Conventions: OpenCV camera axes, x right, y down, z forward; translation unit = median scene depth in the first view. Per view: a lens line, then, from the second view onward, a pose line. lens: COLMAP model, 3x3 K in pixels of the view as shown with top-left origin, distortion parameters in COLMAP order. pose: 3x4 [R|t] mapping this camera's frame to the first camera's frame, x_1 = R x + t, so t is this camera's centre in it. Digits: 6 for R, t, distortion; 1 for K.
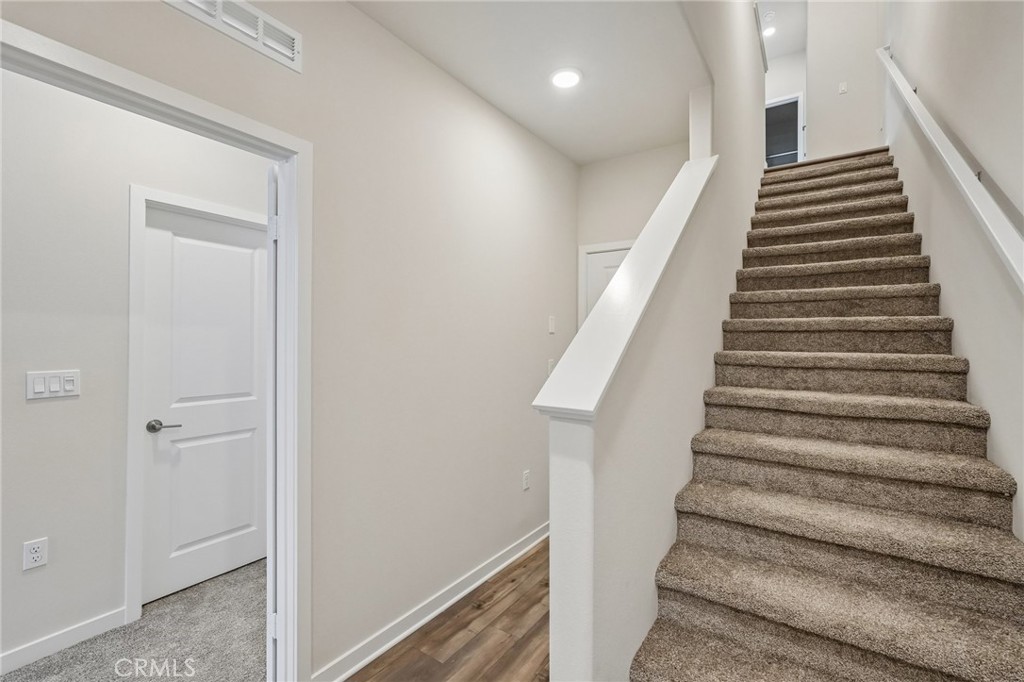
lens RADIAL K [[446.5, 0, 512.3], [0, 446.5, 340.3], [0, 0, 1]] dist [-0.005497, 0.002888]
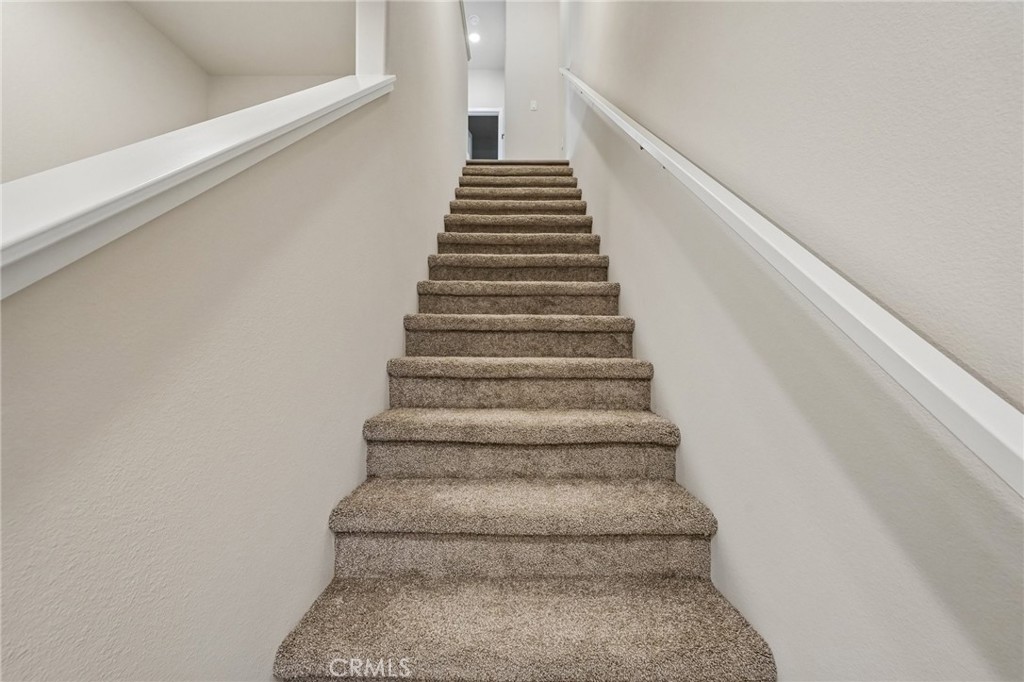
lens RADIAL K [[446.5, 0, 512.8], [0, 446.5, 344.4], [0, 0, 1]] dist [-0.005497, 0.002888]
pose [[0.825941, 0.000539, 0.563756, 0.253043], [-0.001759, 0.999997, 0.001621, 0.002536], [-0.563754, -0.002331, 0.825940, 0.365764]]
